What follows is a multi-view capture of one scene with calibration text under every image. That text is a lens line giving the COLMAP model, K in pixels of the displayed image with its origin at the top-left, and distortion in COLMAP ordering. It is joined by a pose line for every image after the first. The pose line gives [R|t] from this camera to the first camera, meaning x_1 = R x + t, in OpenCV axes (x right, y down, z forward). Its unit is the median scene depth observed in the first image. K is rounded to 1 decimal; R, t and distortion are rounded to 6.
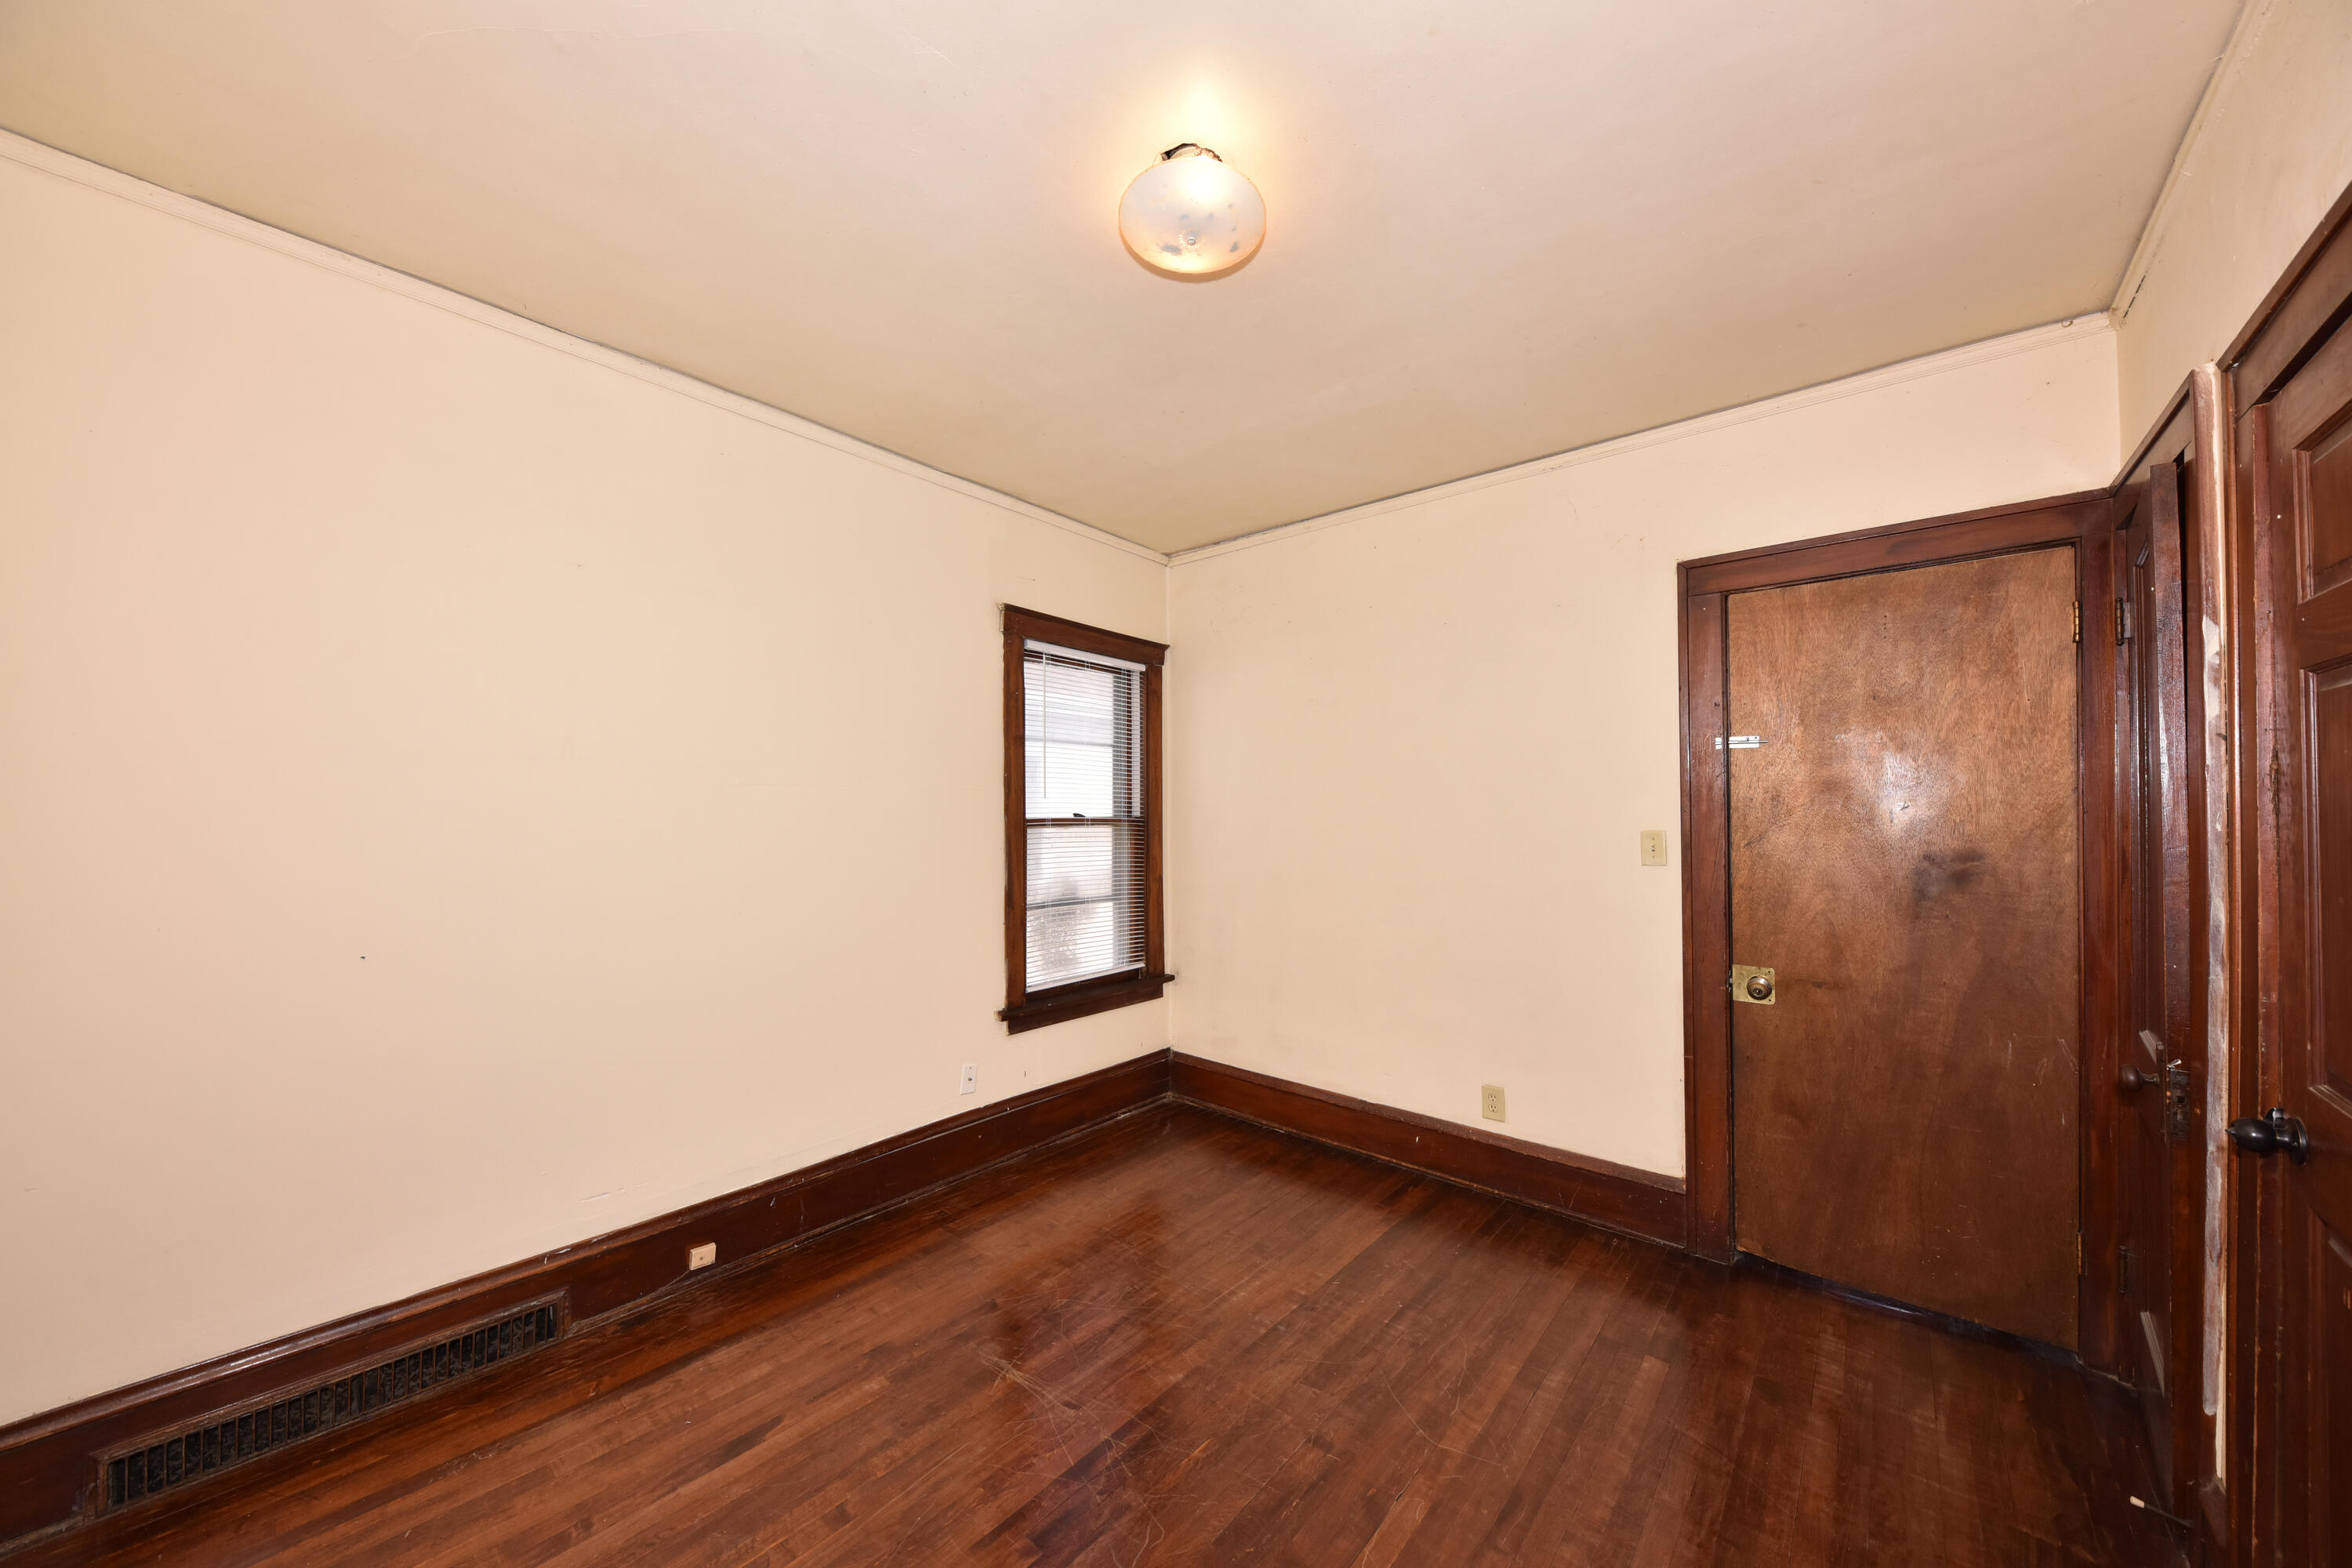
lens RADIAL K [[803.7, 0, 1180.0], [0, 803.7, 797.3], [0, 0, 1]] dist [0.010089, -0.006309]
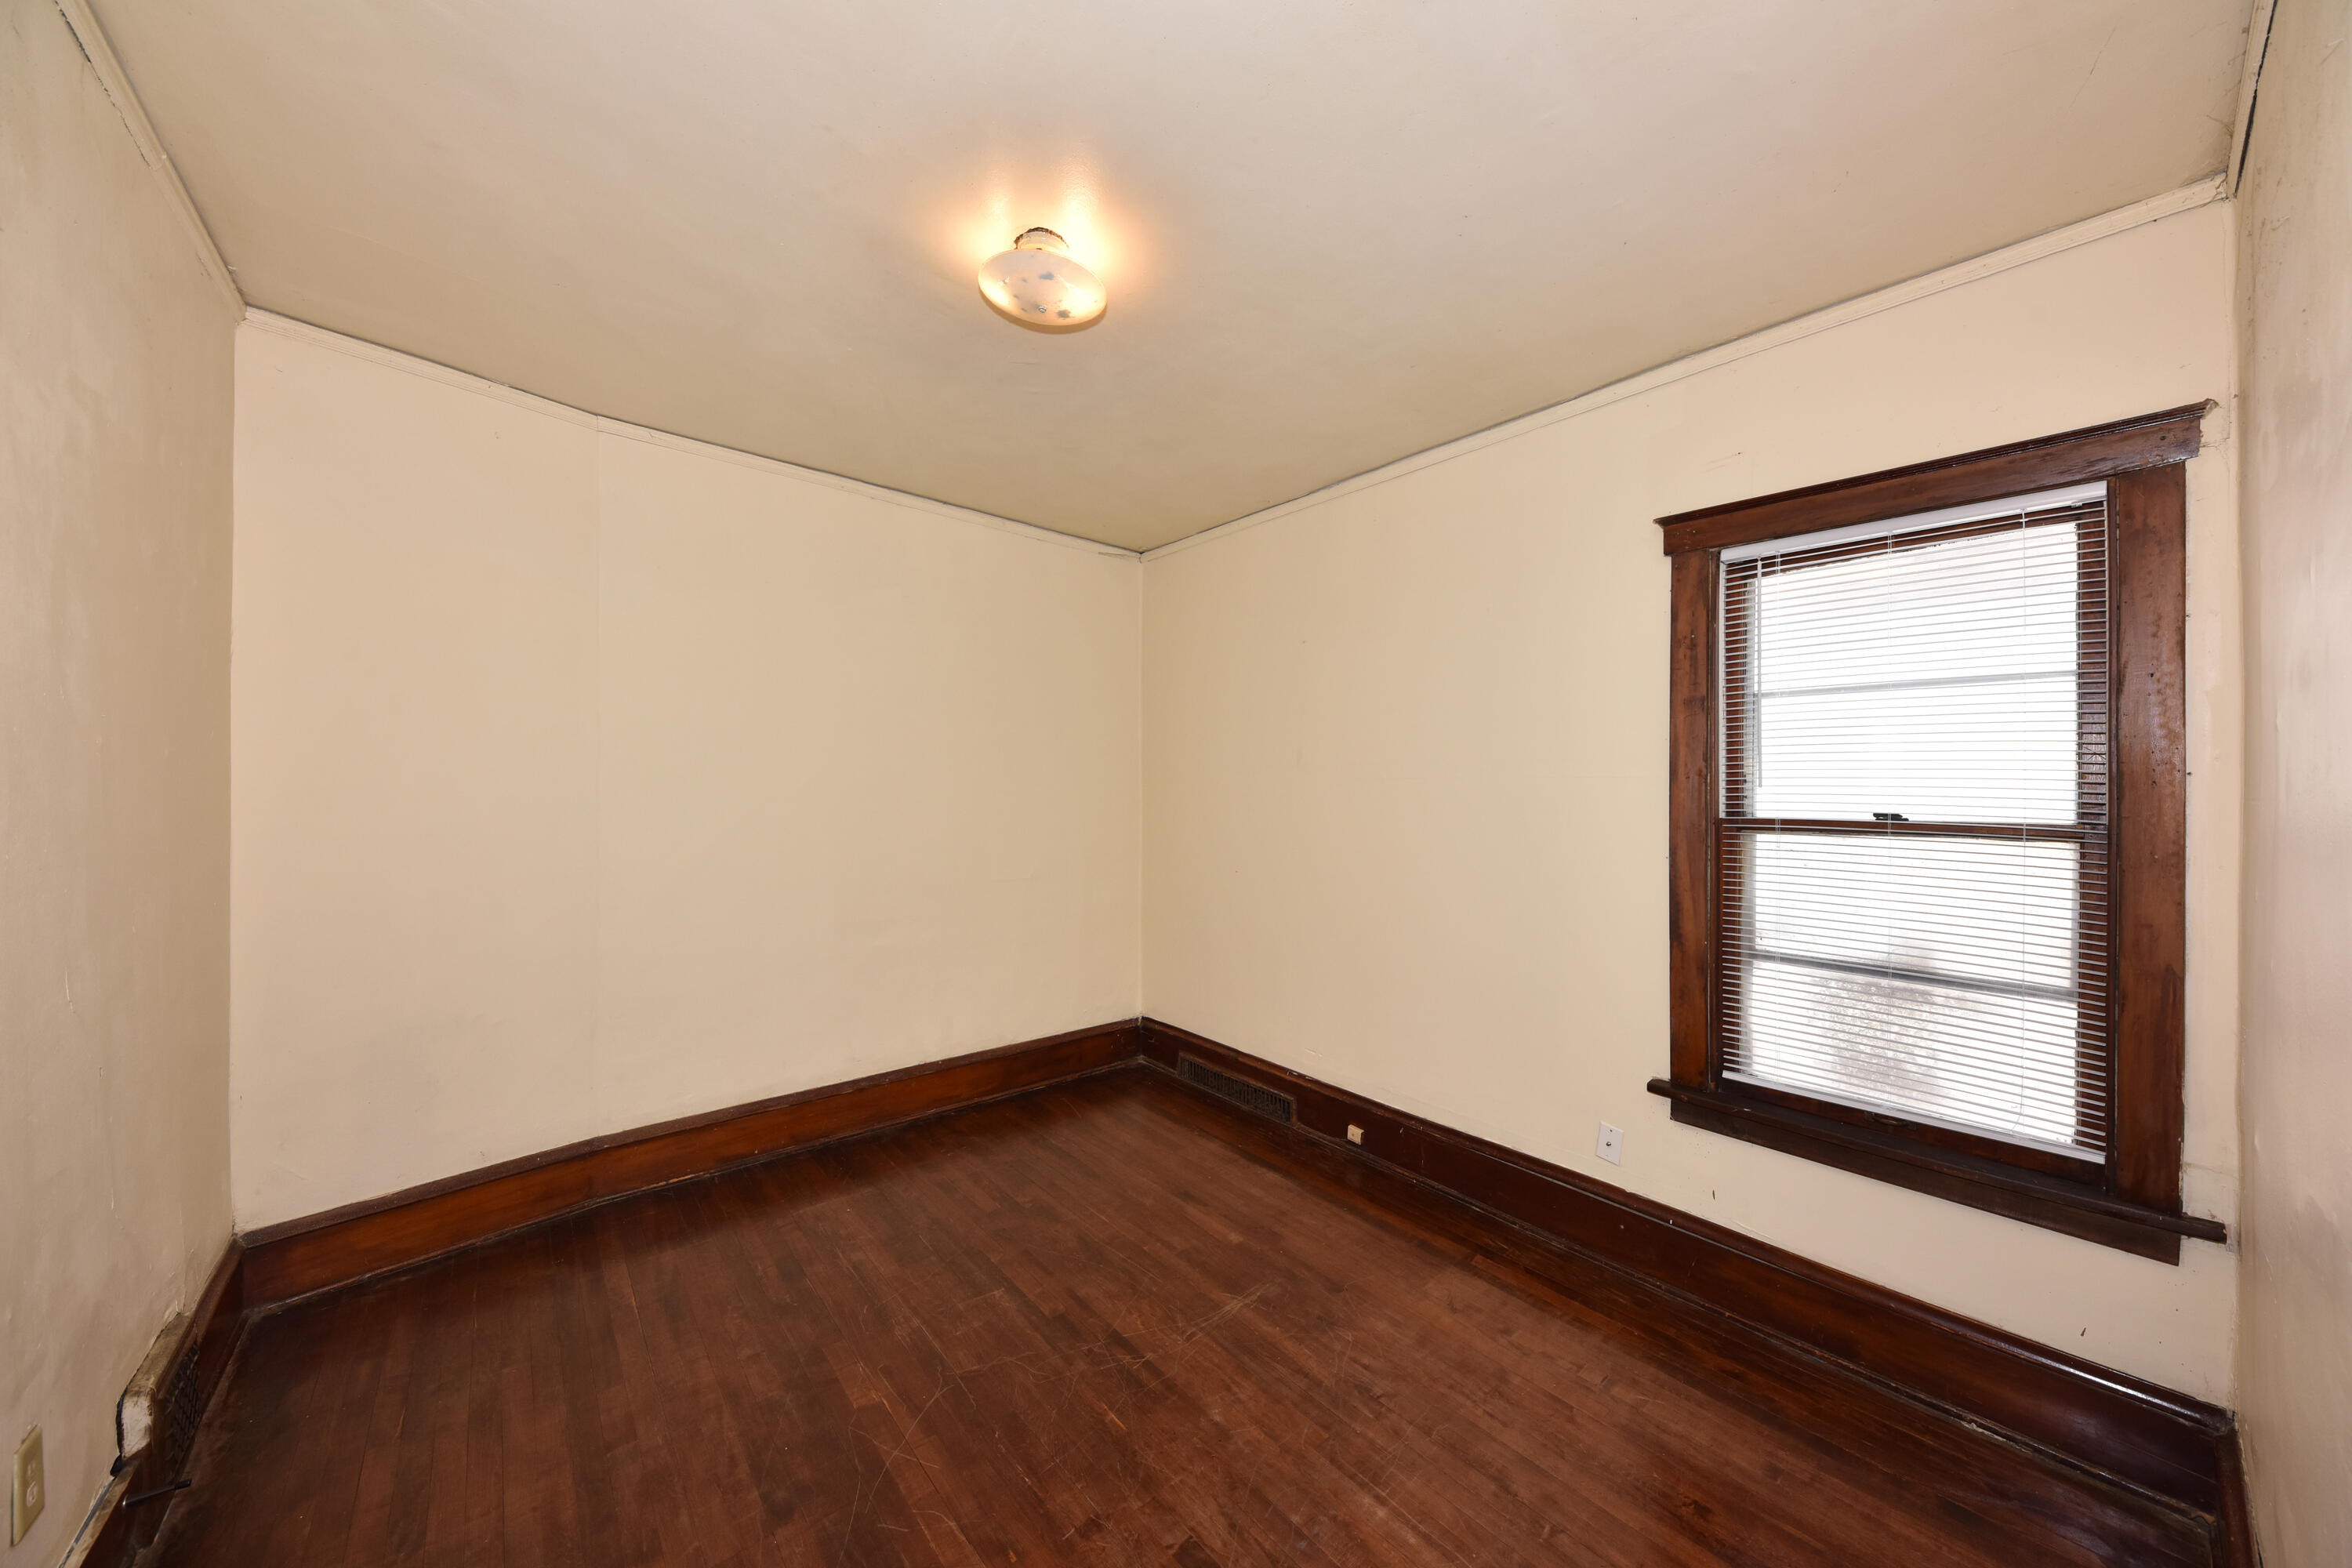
lens RADIAL K [[803.7, 0, 1180.0], [0, 803.7, 797.3], [0, 0, 1]] dist [0.010089, -0.006309]
pose [[-0.157281, 0.001522, -0.987553, 0.738927], [0.001256, 0.999998, 0.001341, 0.011697], [0.987553, -0.001029, -0.157283, 0.897954]]
